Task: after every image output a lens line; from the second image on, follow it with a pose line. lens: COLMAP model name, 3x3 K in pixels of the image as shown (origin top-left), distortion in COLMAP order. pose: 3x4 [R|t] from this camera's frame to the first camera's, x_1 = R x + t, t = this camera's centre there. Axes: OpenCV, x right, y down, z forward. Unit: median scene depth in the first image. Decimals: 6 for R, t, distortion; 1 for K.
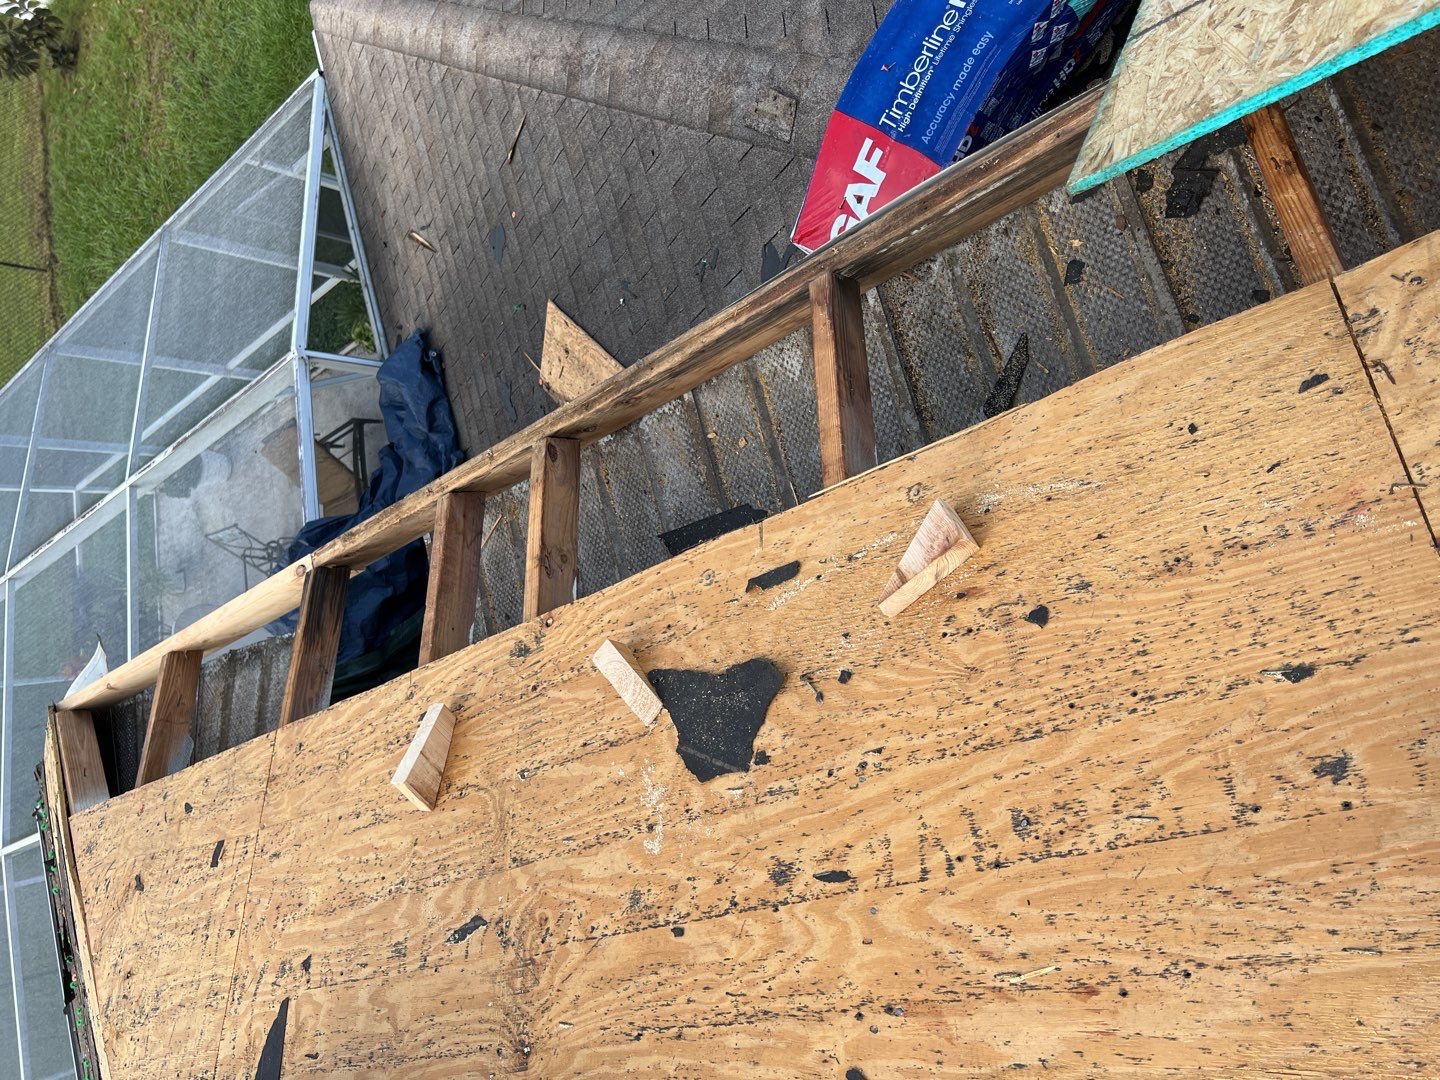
lens RADIAL K [[1078.5, 0, 720.5], [0, 1078.5, 533.6], [0, 0, 1]] dist [0.043473, -0.062197]
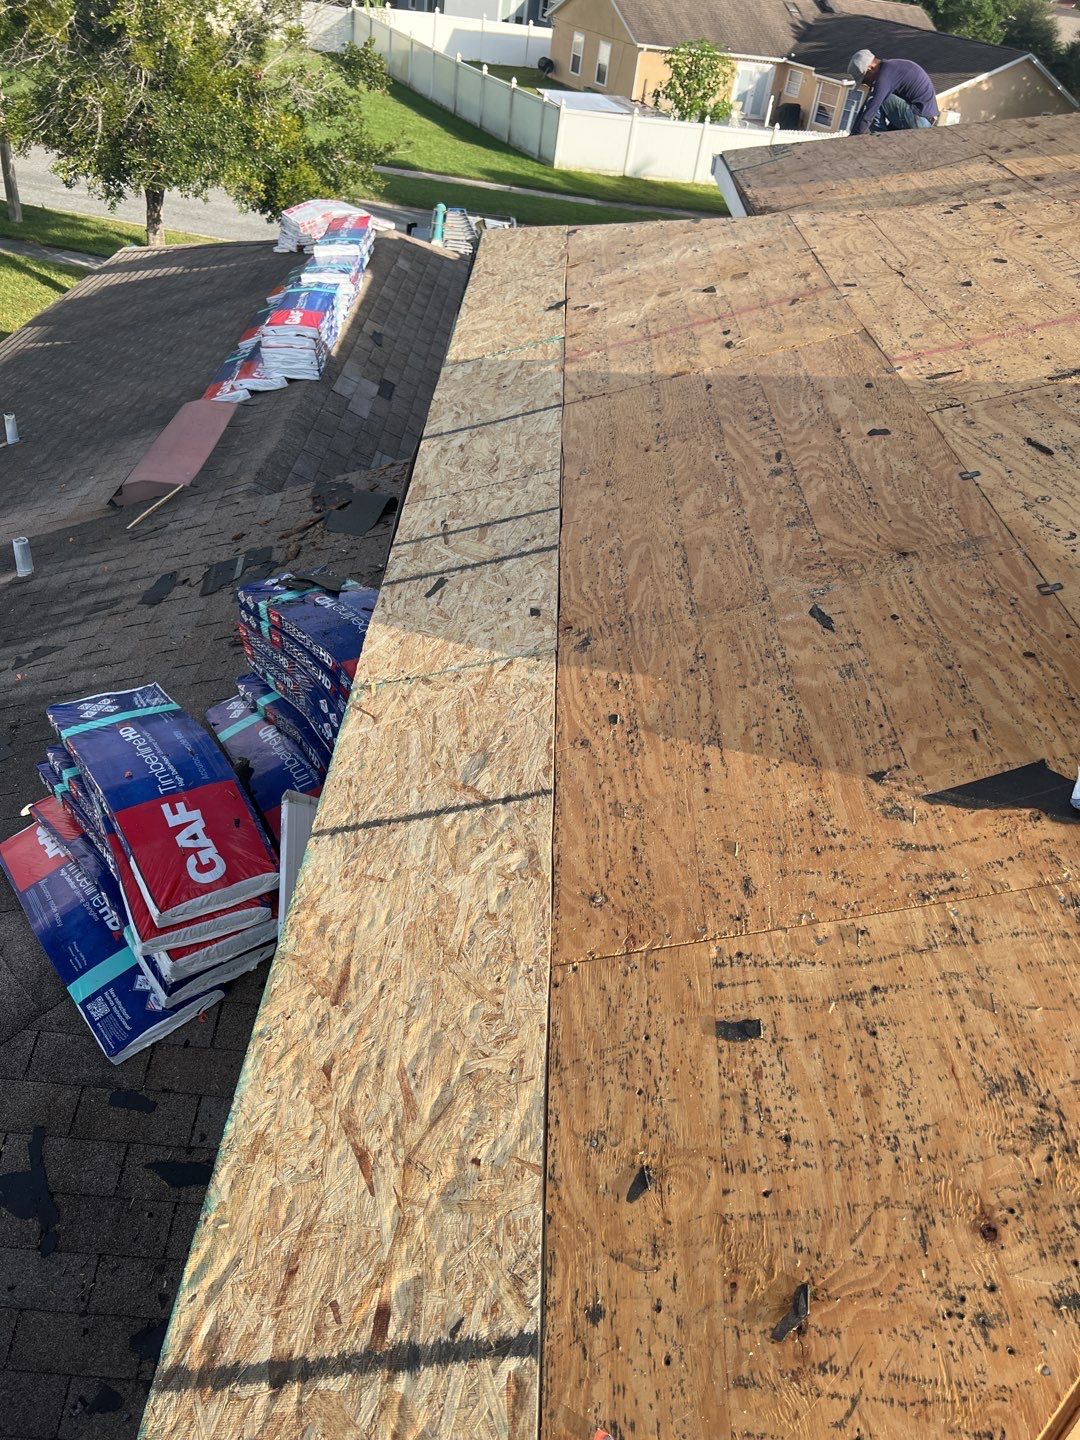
lens RADIAL K [[1078.5, 0, 534.7], [0, 1078.5, 733.9], [0, 0, 1]] dist [0.043473, -0.062197]
pose [[0.214587, 0.027565, 0.976316, -1.279585], [0.927523, 0.307453, -0.212543, 0.326063], [-0.306030, 0.951164, 0.040408, 1.043314]]
